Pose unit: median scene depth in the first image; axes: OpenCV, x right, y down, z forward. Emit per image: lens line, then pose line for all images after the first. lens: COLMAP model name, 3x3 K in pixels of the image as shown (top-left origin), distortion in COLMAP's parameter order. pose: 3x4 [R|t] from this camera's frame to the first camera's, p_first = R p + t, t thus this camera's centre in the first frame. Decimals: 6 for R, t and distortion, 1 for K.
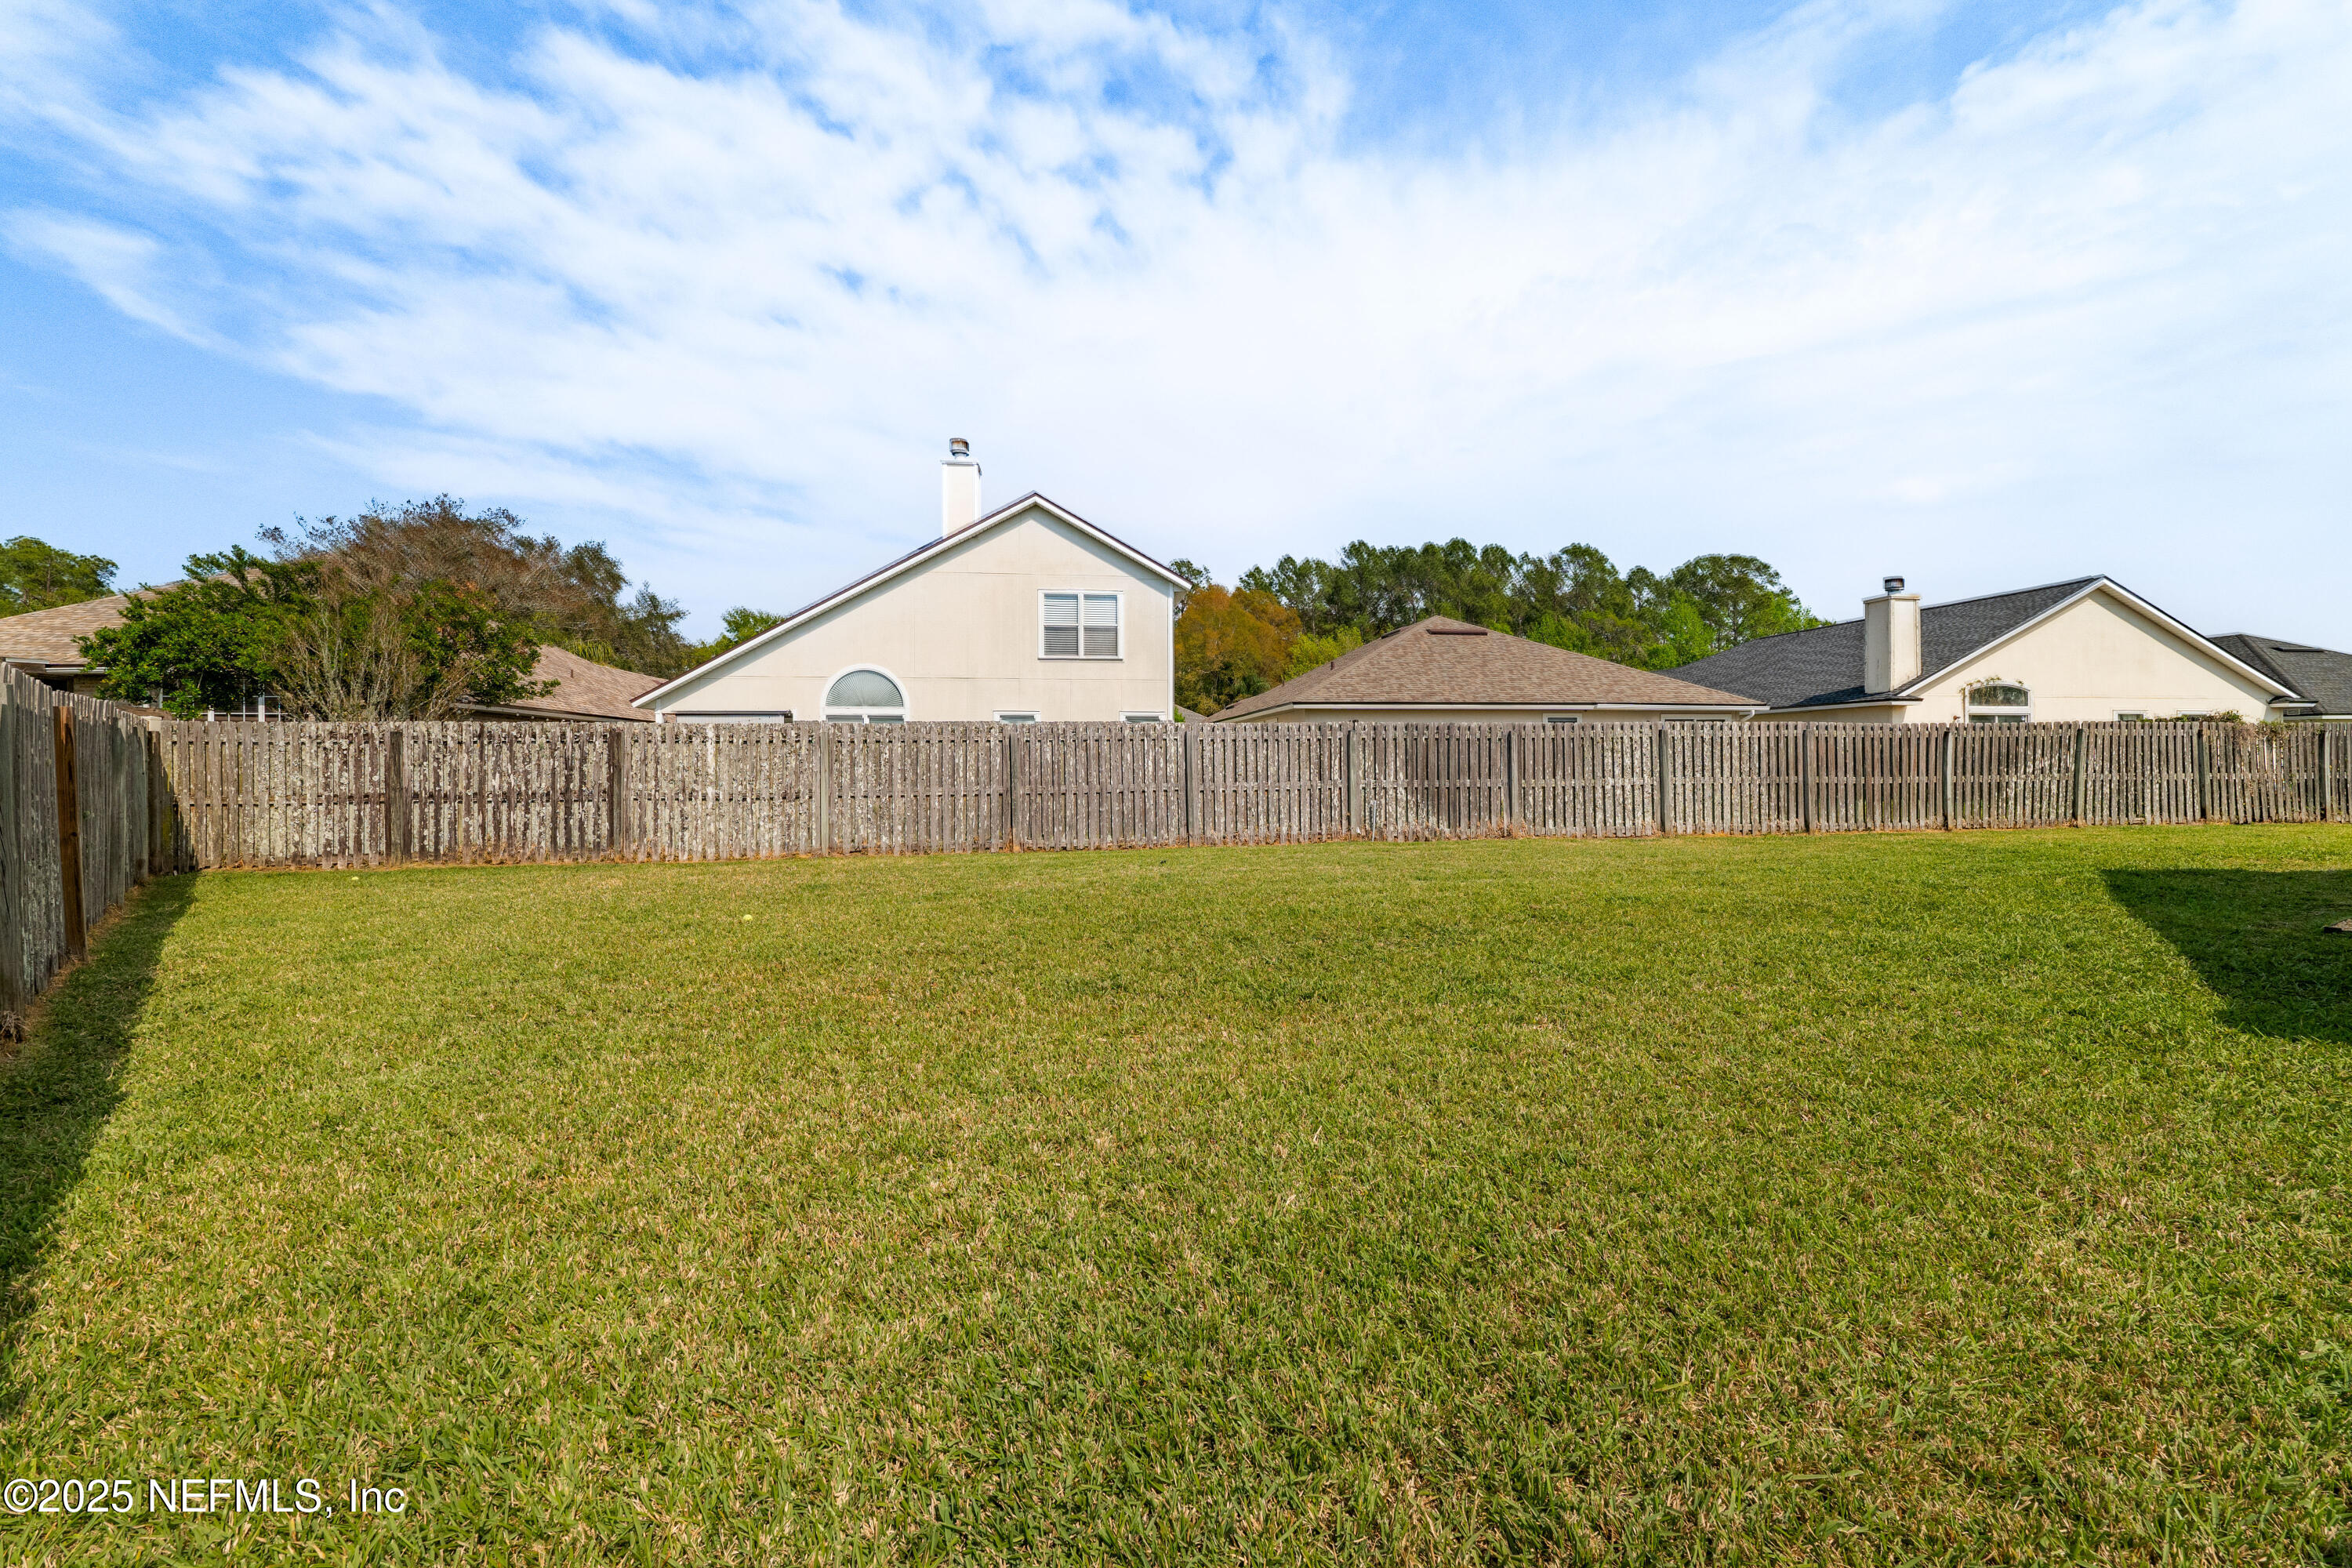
lens RADIAL K [[982.4, 0, 1168.1], [0, 982.4, 785.7], [0, 0, 1]] dist [-0.013426, 0.000645]
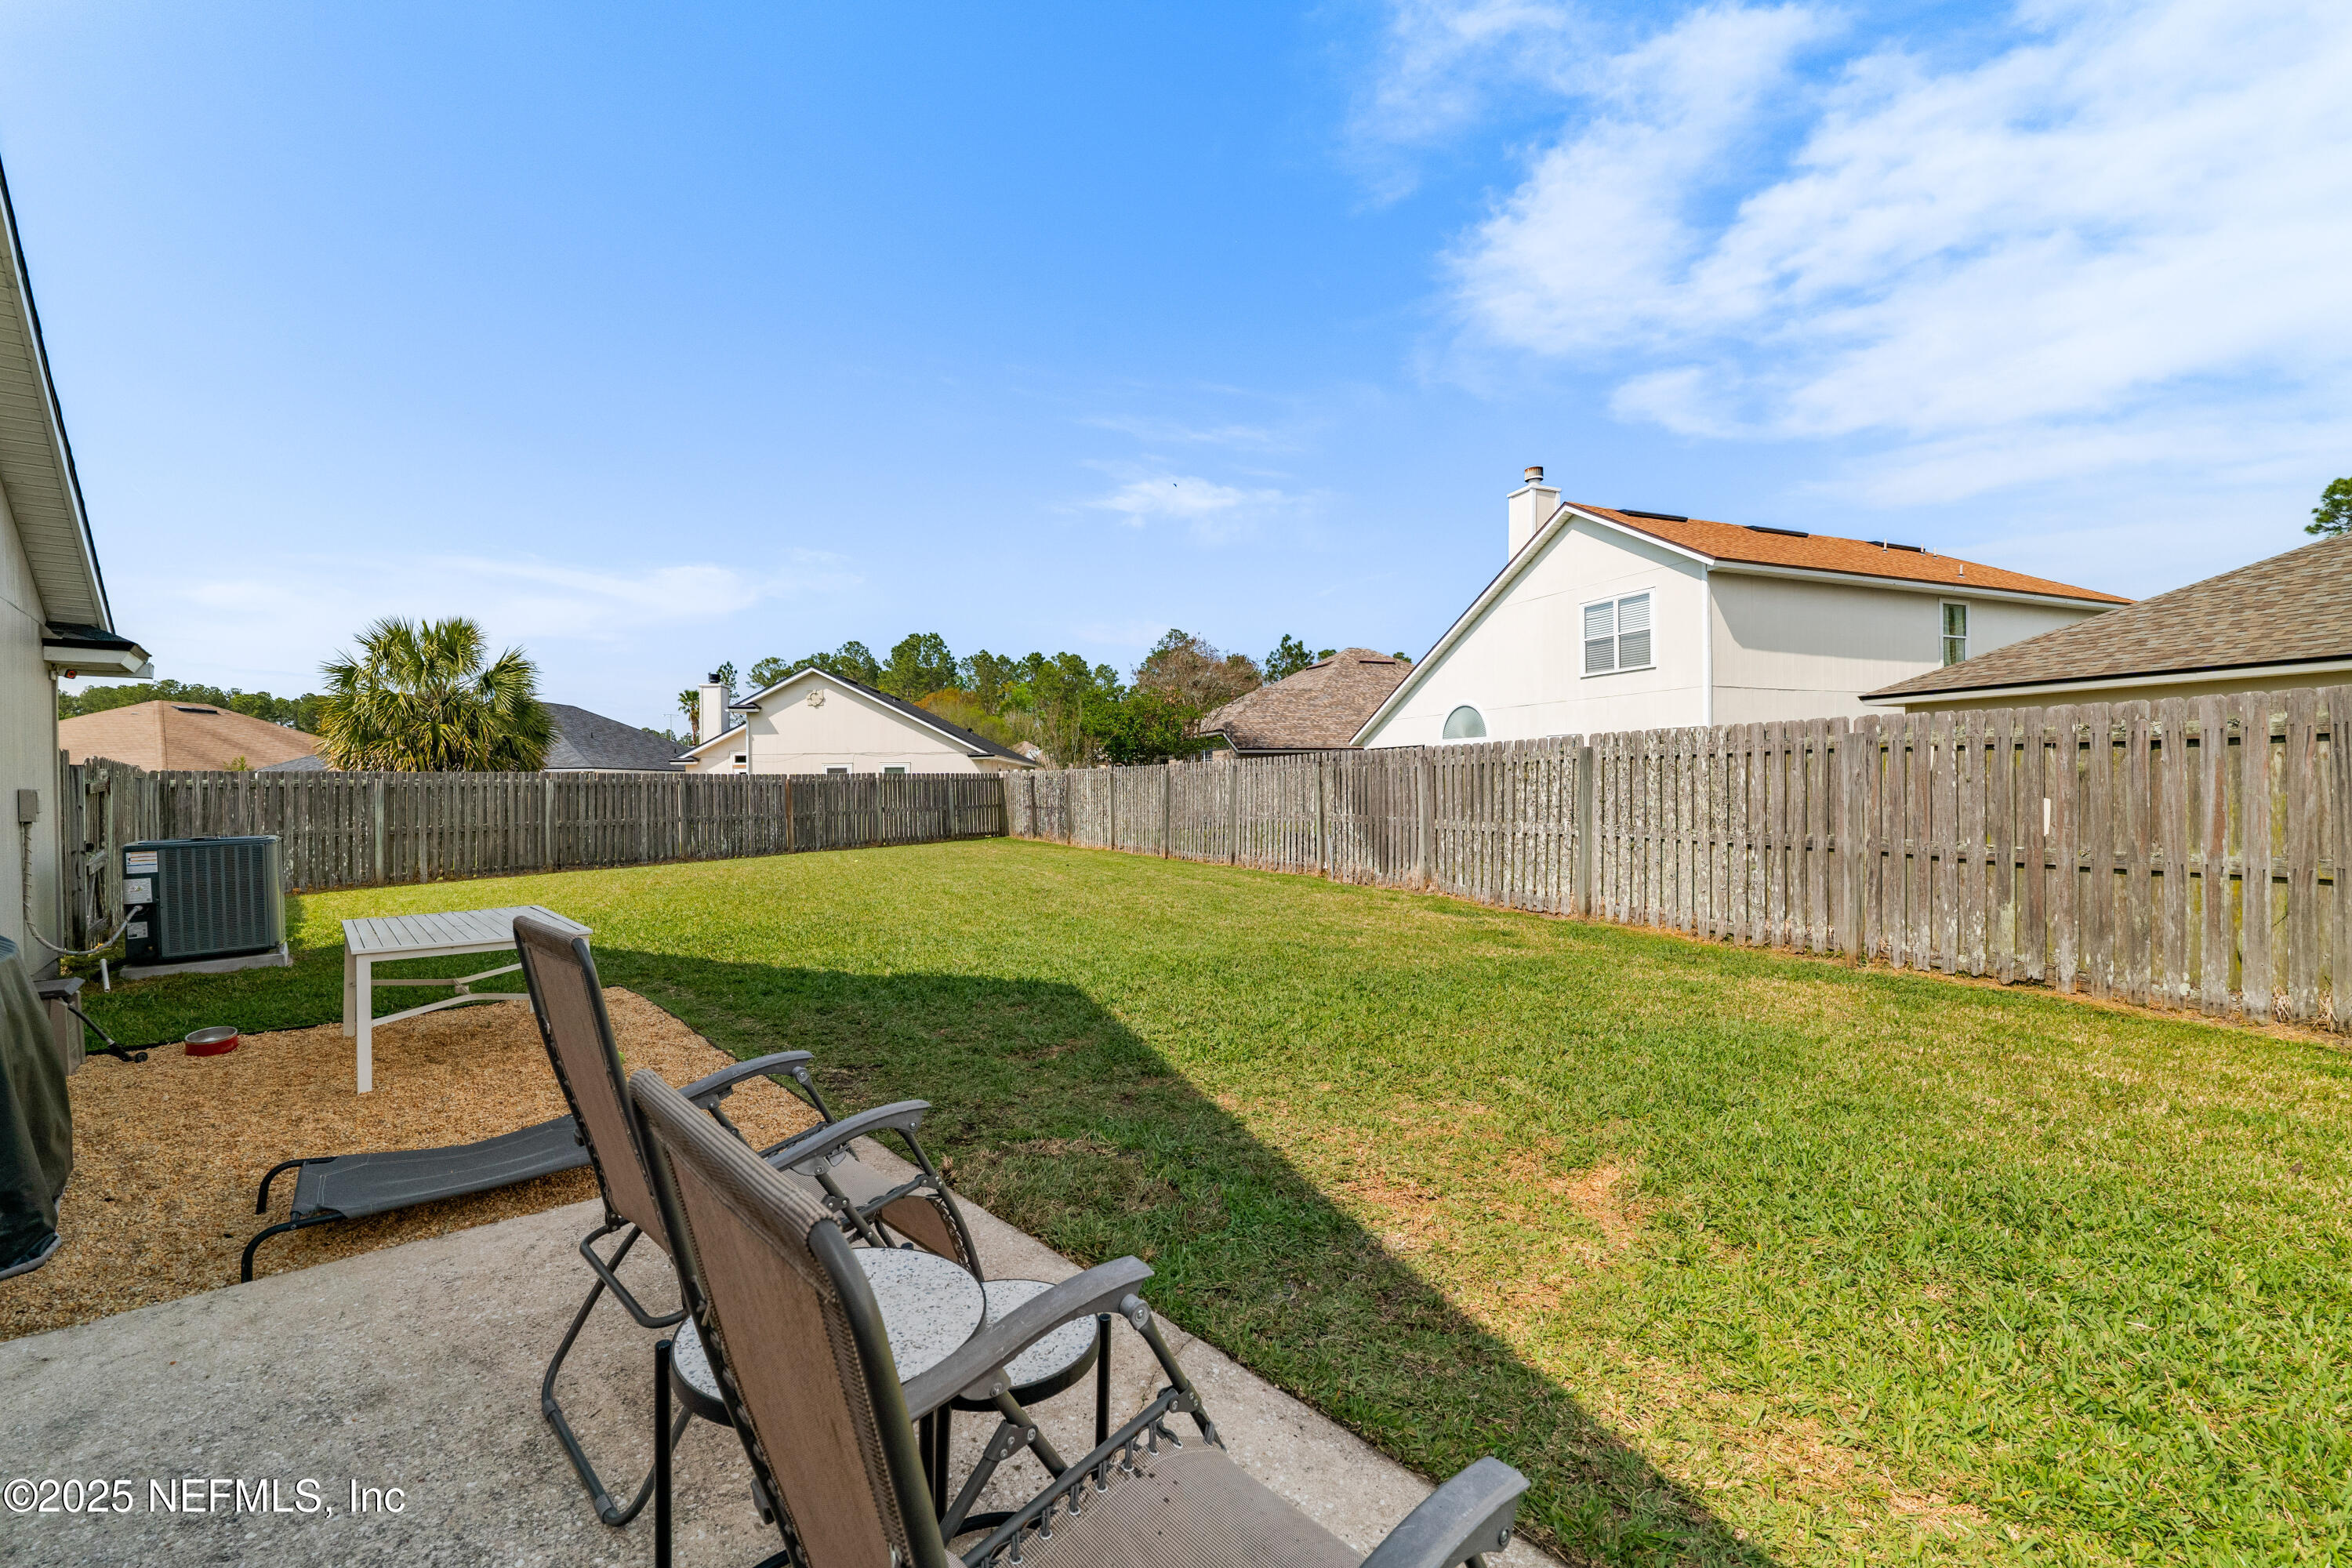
lens RADIAL K [[957.5, 0, 1161.1], [0, 957.5, 770.3], [0, 0, 1]] dist [-0.011098, 0.000067]
pose [[0.235409, -0.013594, -0.971801, 1.026860], [-0.009802, 0.999818, -0.016361, -0.029960], [0.971847, 0.013377, 0.235233, 0.594078]]
